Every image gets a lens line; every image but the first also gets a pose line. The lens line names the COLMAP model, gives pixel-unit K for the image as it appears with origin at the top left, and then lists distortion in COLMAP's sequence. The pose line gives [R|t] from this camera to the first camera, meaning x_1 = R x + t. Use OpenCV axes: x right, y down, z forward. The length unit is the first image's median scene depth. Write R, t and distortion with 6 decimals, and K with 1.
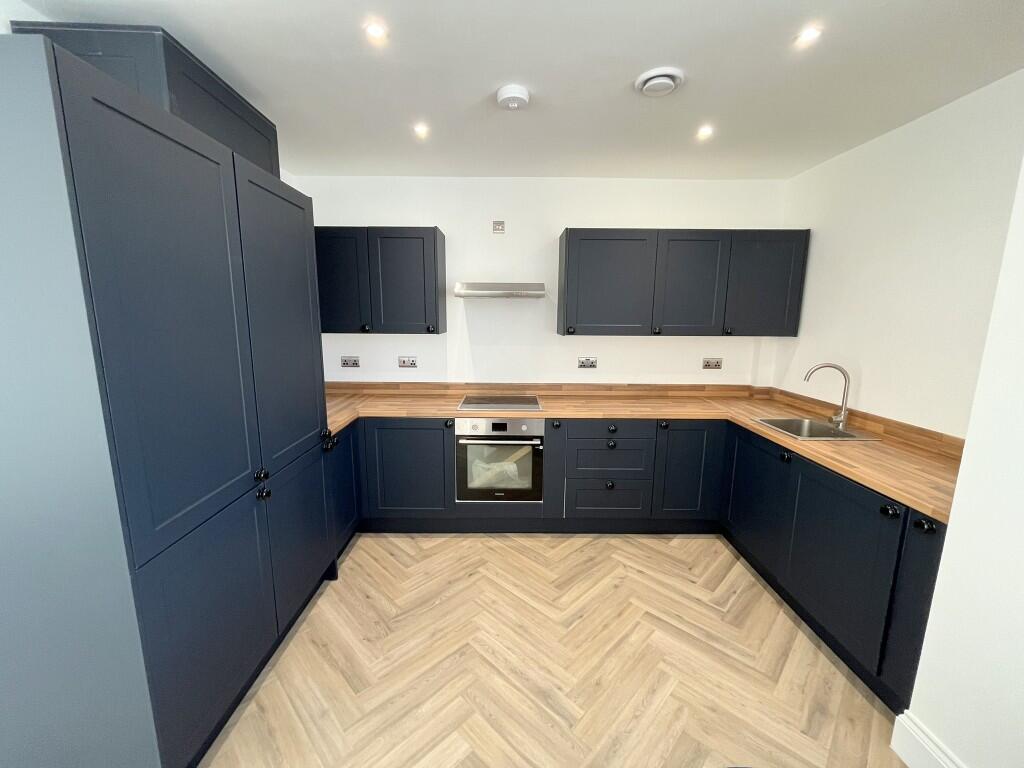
lens RADIAL K [[413.2, 0, 510.3], [0, 413.2, 388.1], [0, 0, 1]] dist [0.001099, -0.000253]
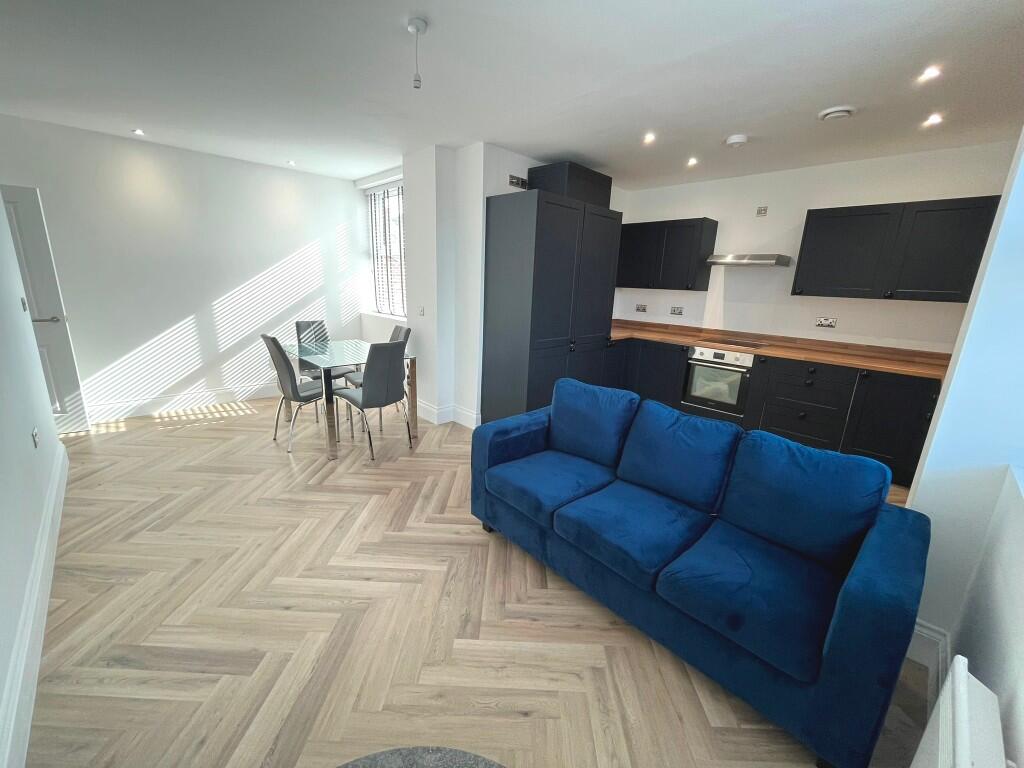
lens RADIAL K [[413.2, 0, 510.3], [0, 413.2, 388.1], [0, 0, 1]] dist [0.001099, -0.000253]
pose [[0.693078, 0.200335, -0.692466, 0.552357], [-0.161712, 0.979333, 0.121473, 0.164321], [0.702490, 0.027789, 0.711151, -0.607040]]
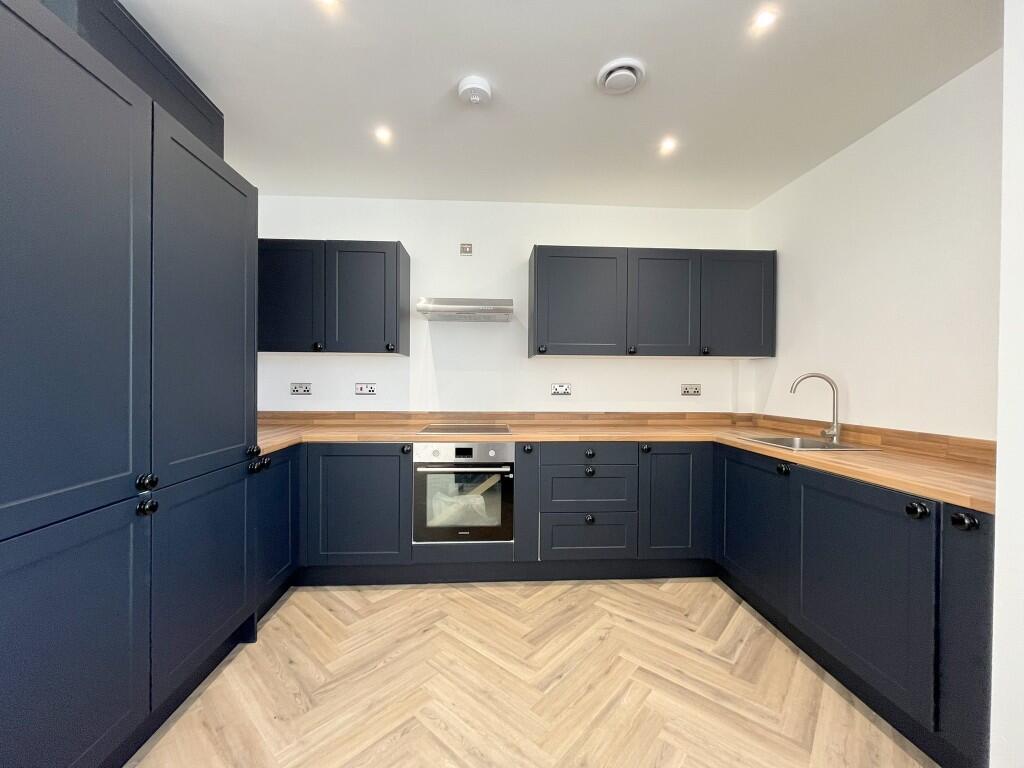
lens RADIAL K [[413.2, 0, 510.3], [0, 413.2, 388.1], [0, 0, 1]] dist [0.001099, -0.000253]
pose [[0.998511, -0.001058, 0.054541, 0.028039], [0.009815, 0.986981, -0.160537, 0.113107], [-0.053661, 0.160834, 0.985522, 0.110270]]
